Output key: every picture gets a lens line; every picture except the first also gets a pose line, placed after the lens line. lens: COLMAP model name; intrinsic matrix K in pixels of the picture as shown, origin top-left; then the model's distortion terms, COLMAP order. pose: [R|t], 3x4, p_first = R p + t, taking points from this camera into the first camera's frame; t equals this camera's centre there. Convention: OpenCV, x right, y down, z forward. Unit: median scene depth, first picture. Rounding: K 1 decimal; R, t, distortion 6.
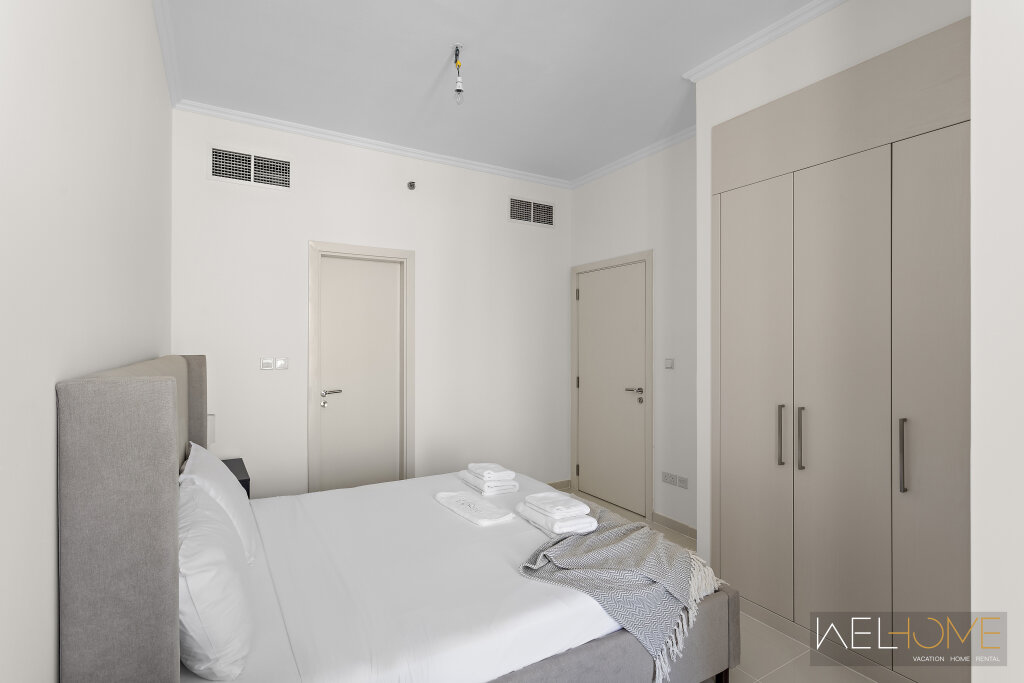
lens RADIAL K [[497.7, 0, 508.3], [0, 497.7, 340.5], [0, 0, 1]] dist [-0.006533, 0.000287]
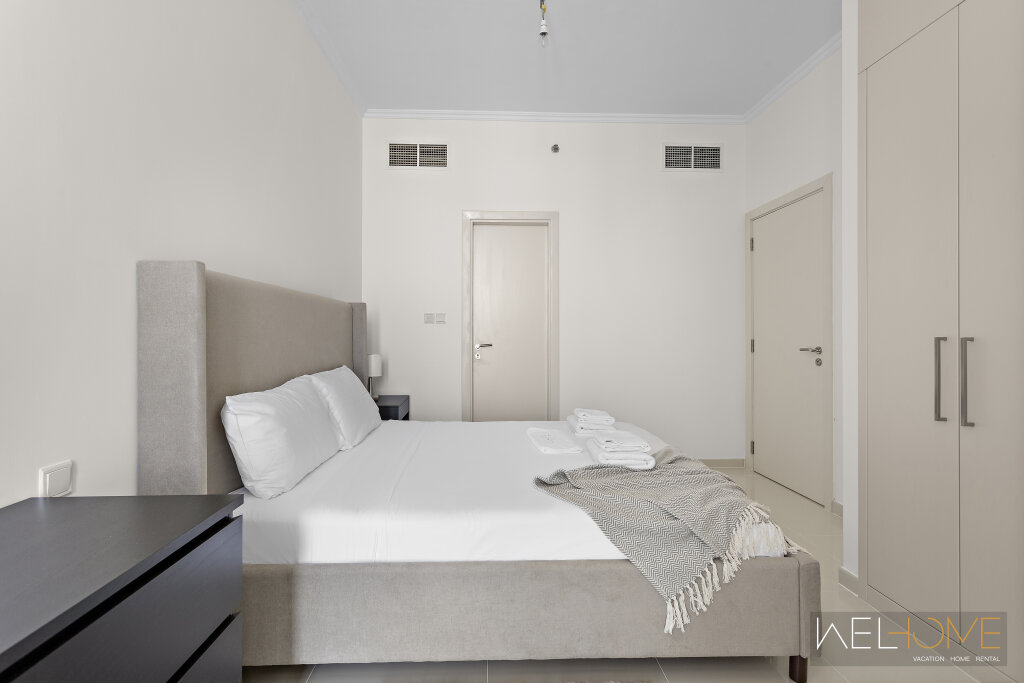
lens RADIAL K [[497.7, 0, 508.3], [0, 497.7, 340.5], [0, 0, 1]] dist [-0.006533, 0.000287]
pose [[0.873062, 0.000903, -0.487608, 0.314139], [0.001323, 0.999990, 0.004221, 0.115720], [0.487607, -0.004330, 0.873052, 0.066543]]
